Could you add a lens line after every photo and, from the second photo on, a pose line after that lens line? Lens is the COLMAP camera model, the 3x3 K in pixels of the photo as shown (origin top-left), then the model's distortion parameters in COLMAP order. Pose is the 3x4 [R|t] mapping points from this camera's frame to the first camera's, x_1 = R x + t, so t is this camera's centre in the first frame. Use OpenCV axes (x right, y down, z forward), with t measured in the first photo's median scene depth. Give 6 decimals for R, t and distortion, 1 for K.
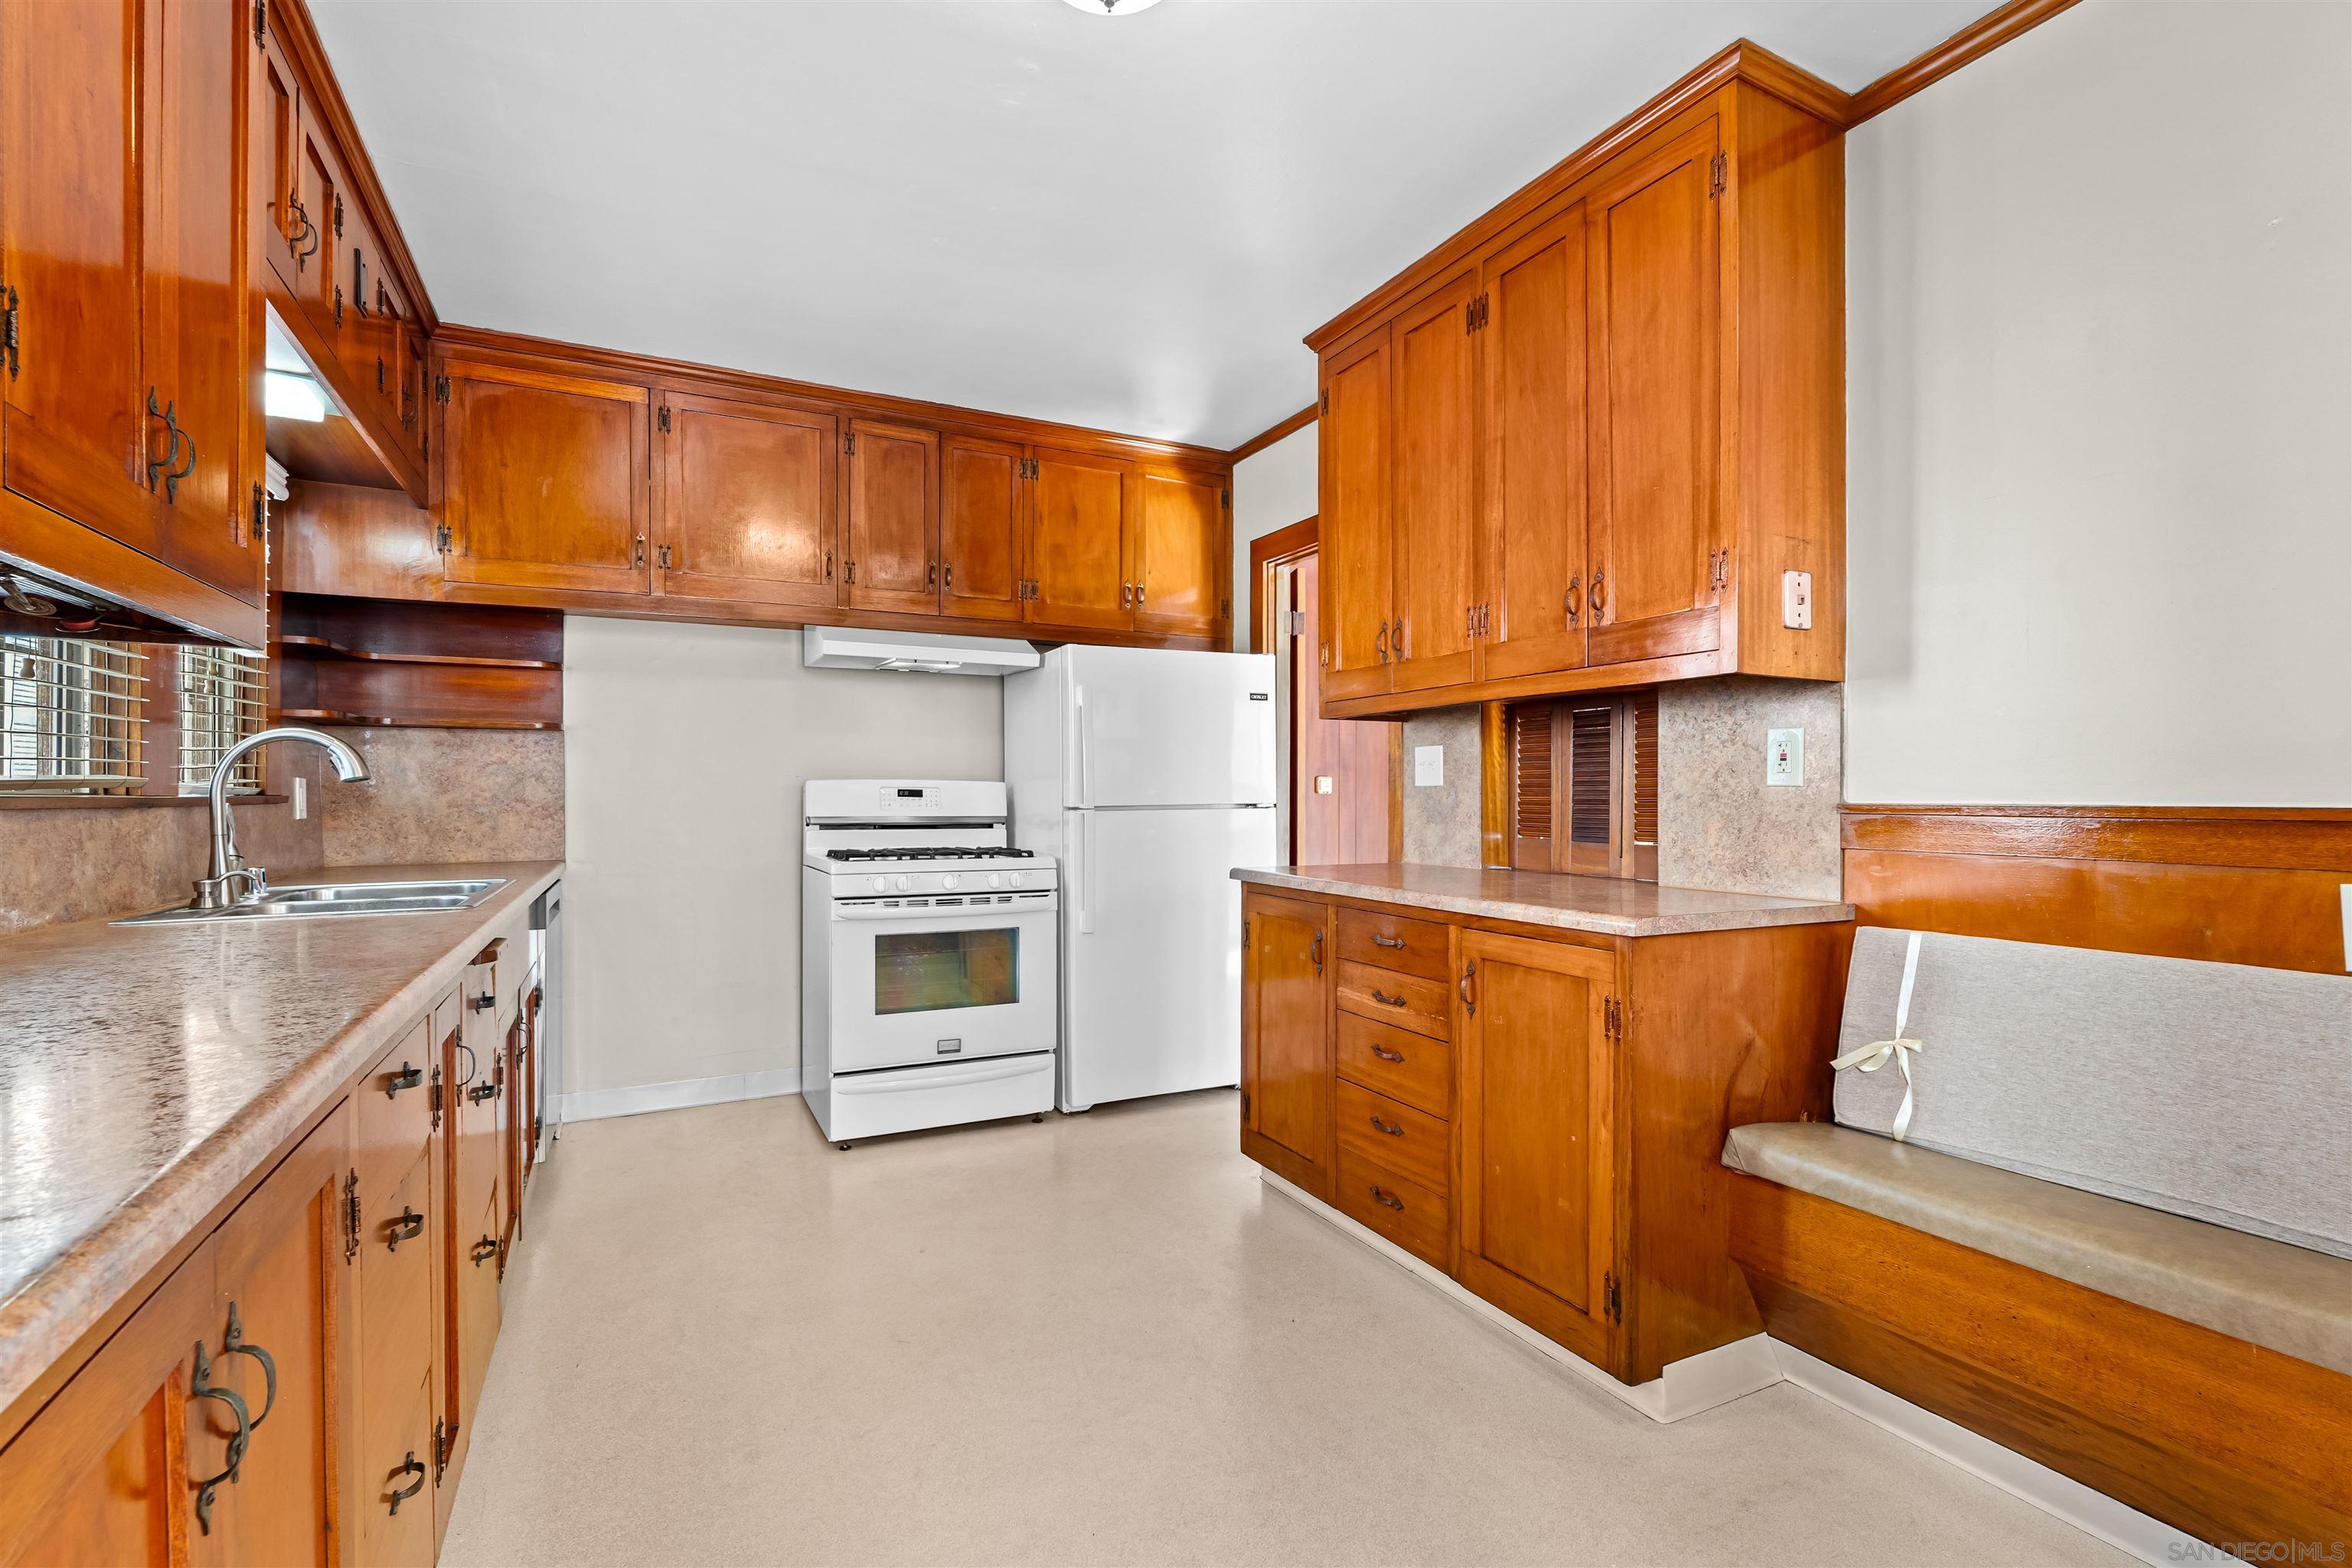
lens RADIAL K [[1048.4, 0, 1182.1], [0, 1048.4, 789.2], [0, 0, 1]] dist [-0.003584, 0.000647]
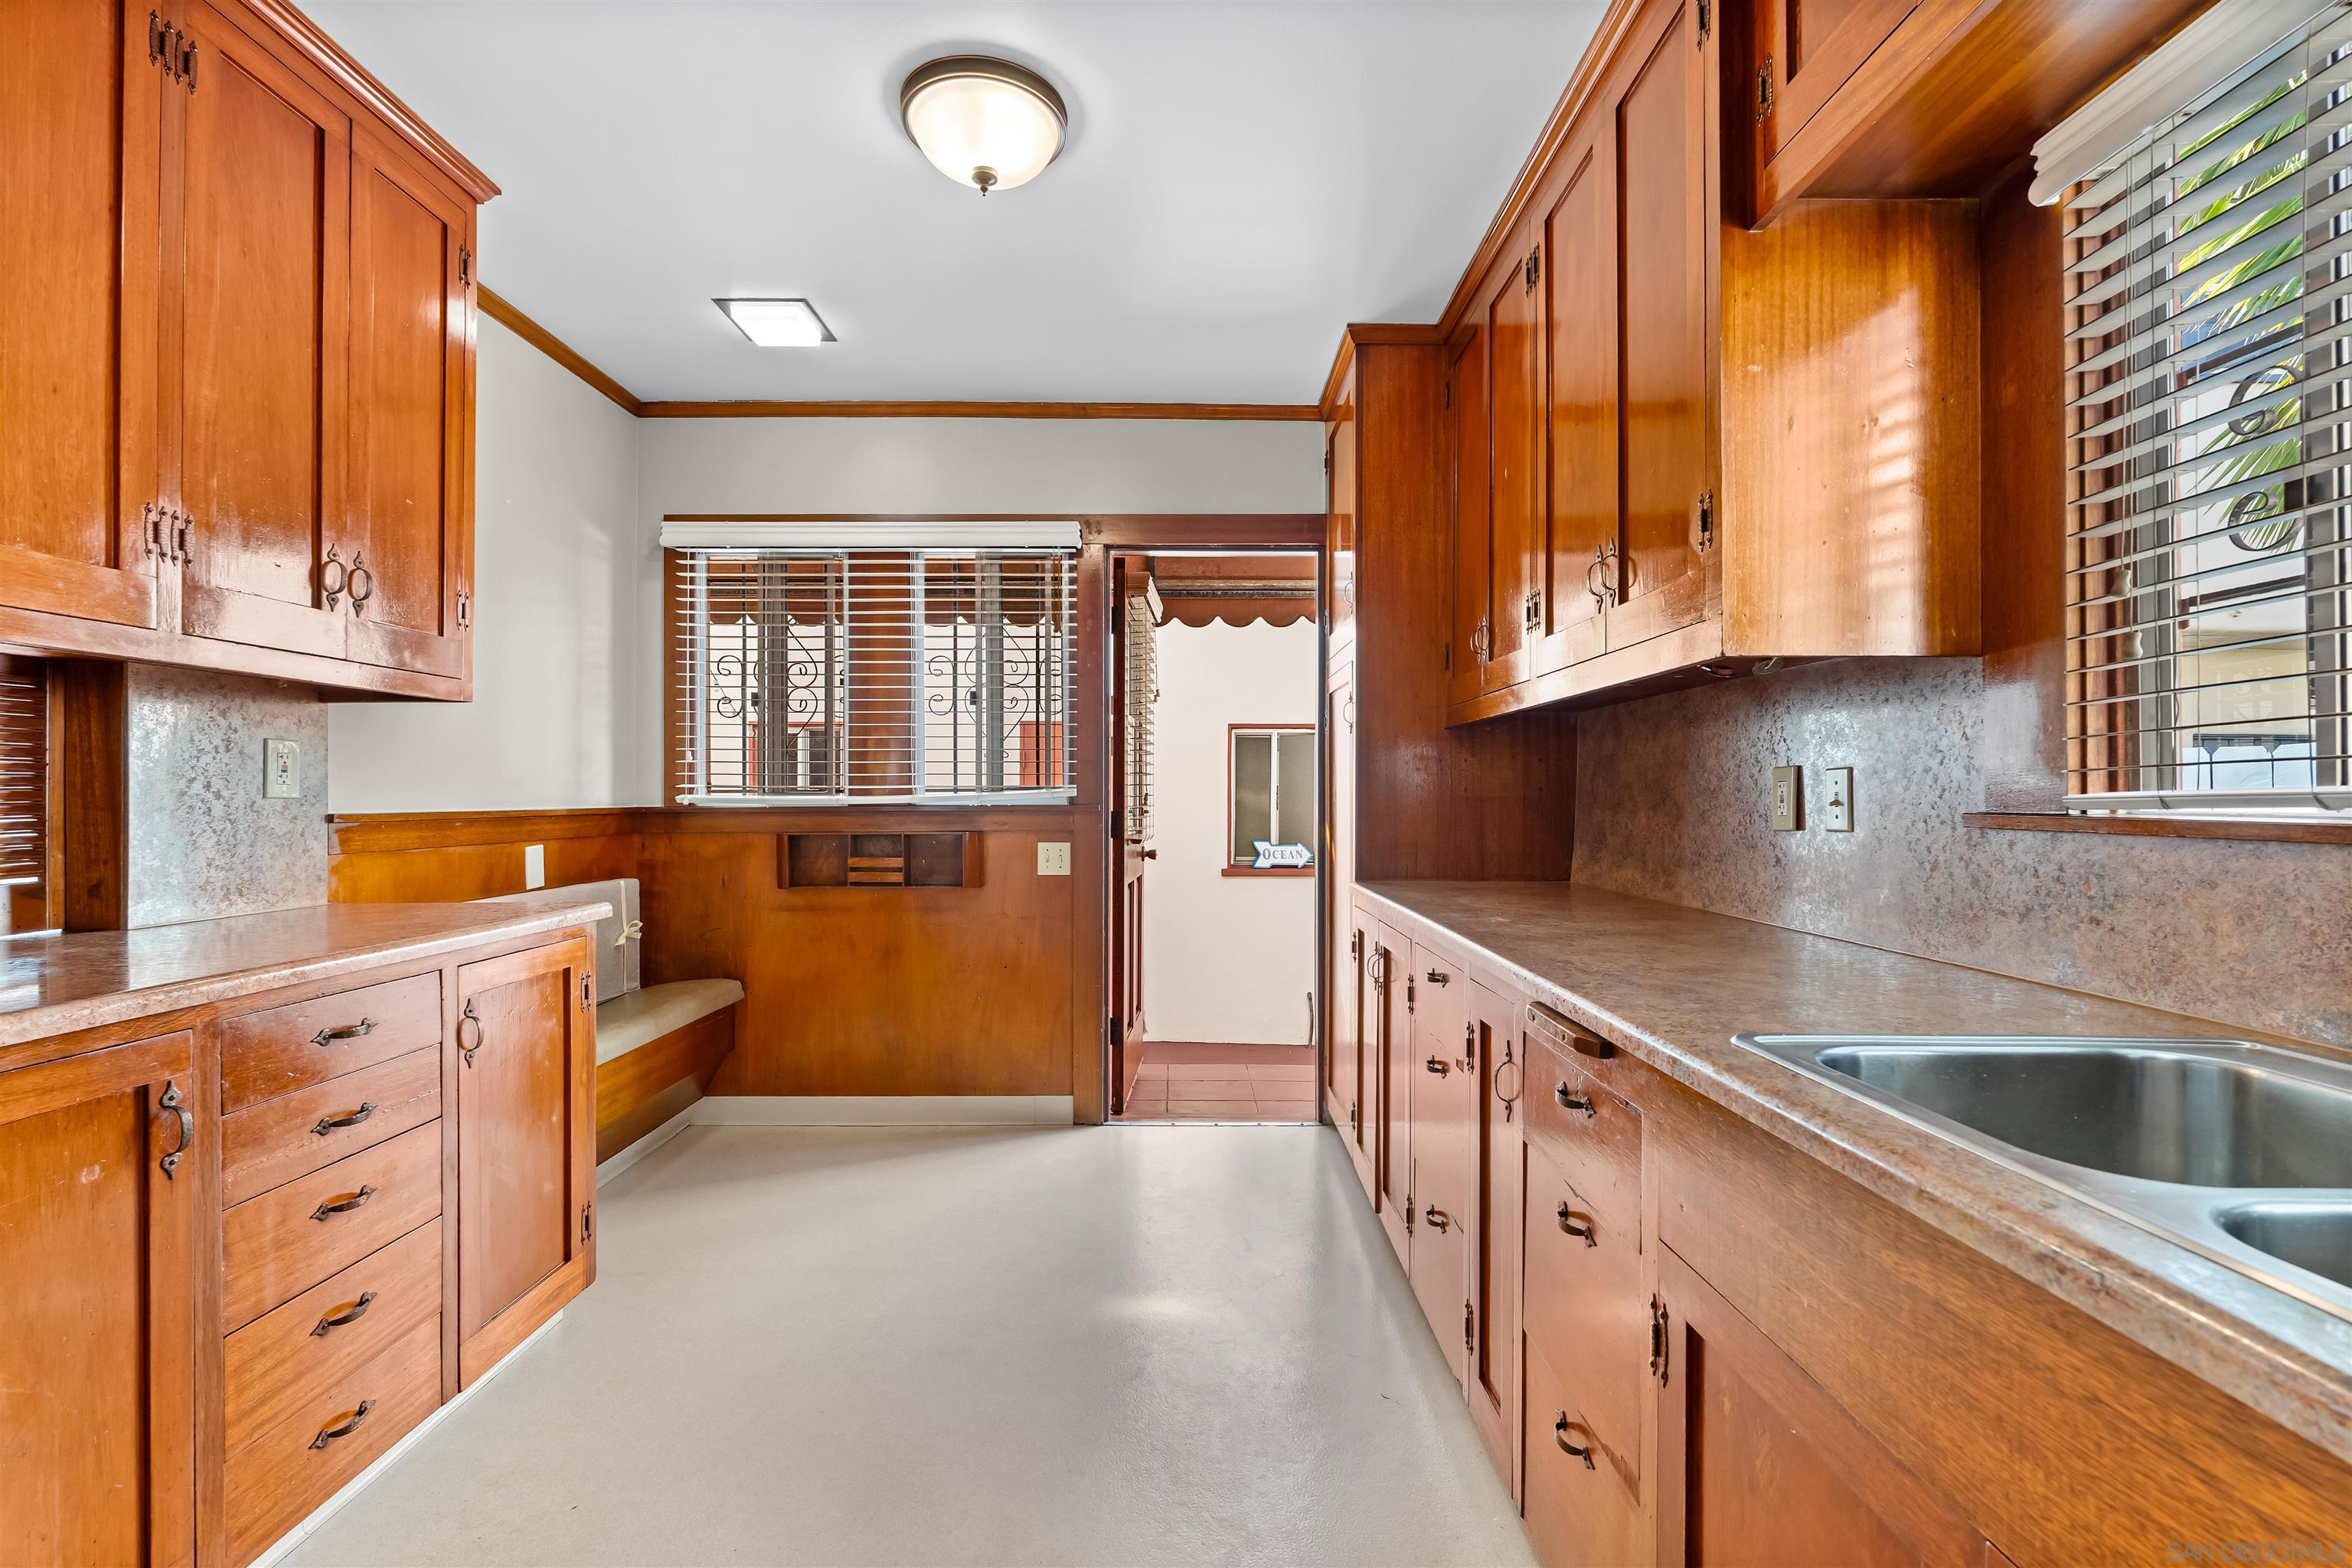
lens RADIAL K [[1039.1, 0, 1180.3], [0, 1039.1, 789.7], [0, 0, 1]] dist [-0.004680, 0.000322]
pose [[-0.891297, 0.001748, 0.453416, -0.447443], [-0.002971, 0.999949, -0.009694, -0.002580], [-0.453409, -0.009987, -0.891246, 1.054963]]
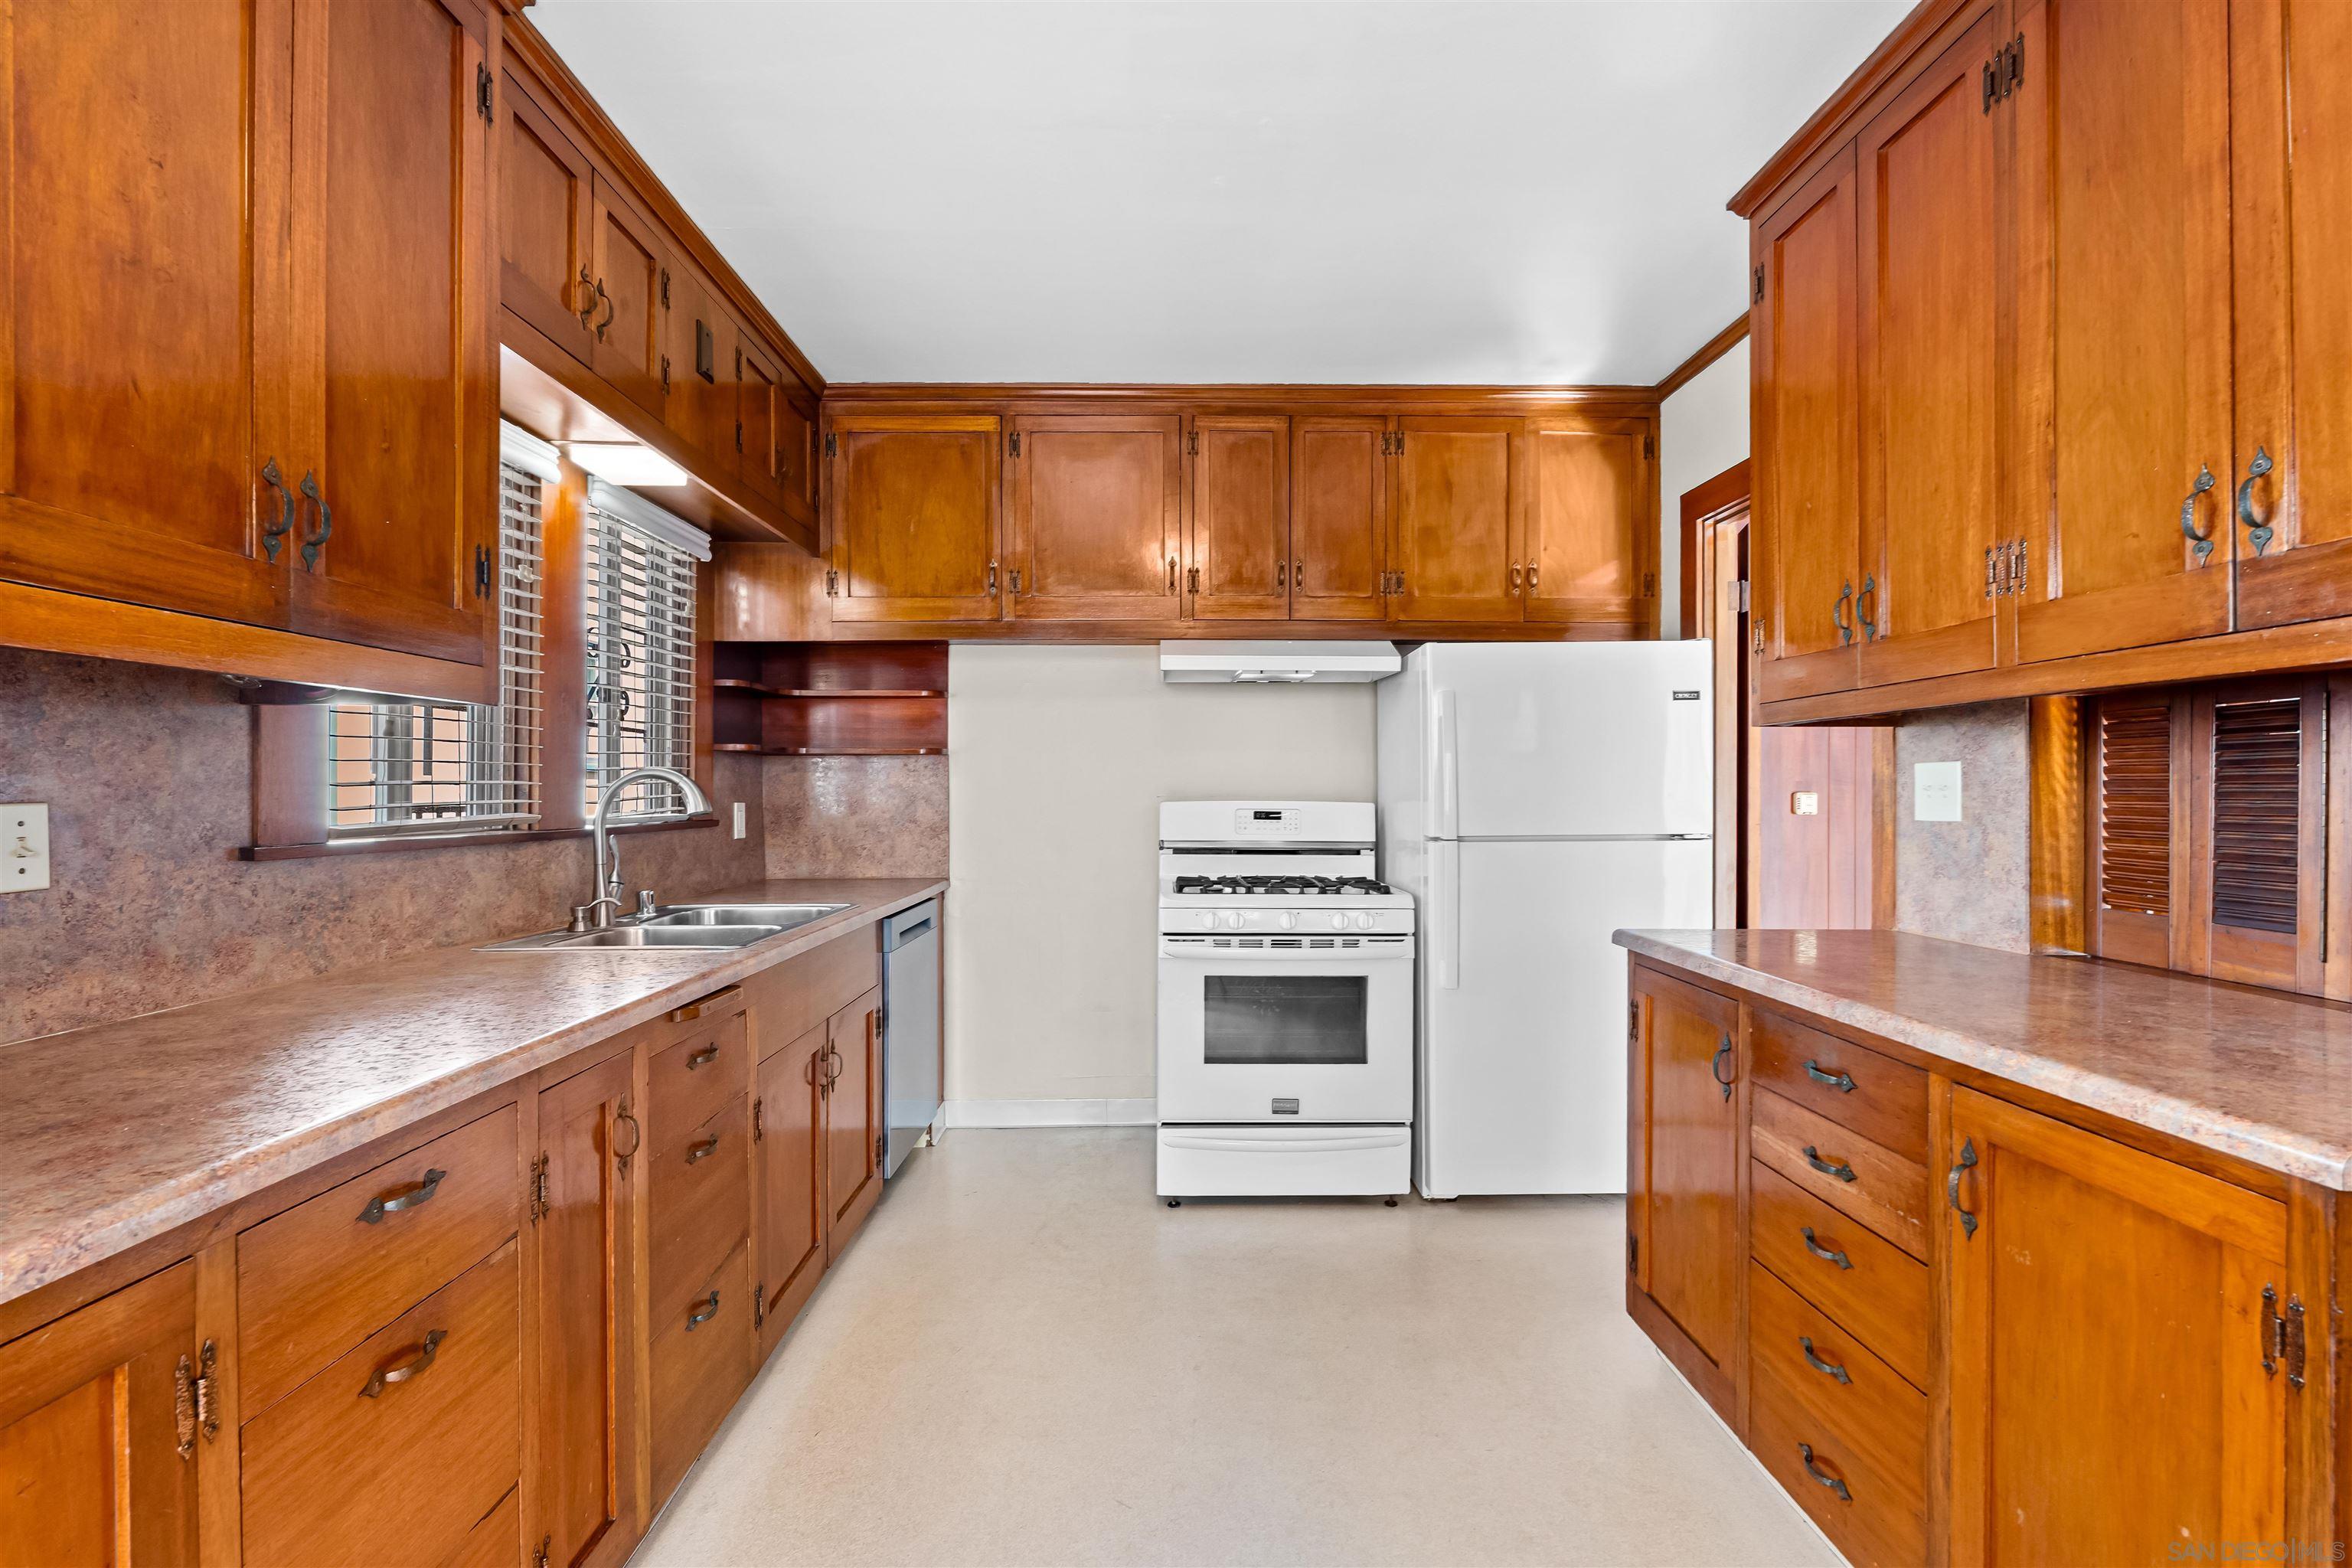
lens RADIAL K [[1039.1, 0, 1180.3], [0, 1039.1, 789.7], [0, 0, 1]] dist [-0.004680, 0.000322]
pose [[0.900094, -0.001692, -0.435693, 0.091778], [0.002122, 0.999998, 0.000500, -0.025998], [0.435691, -0.001375, 0.900095, 0.197070]]
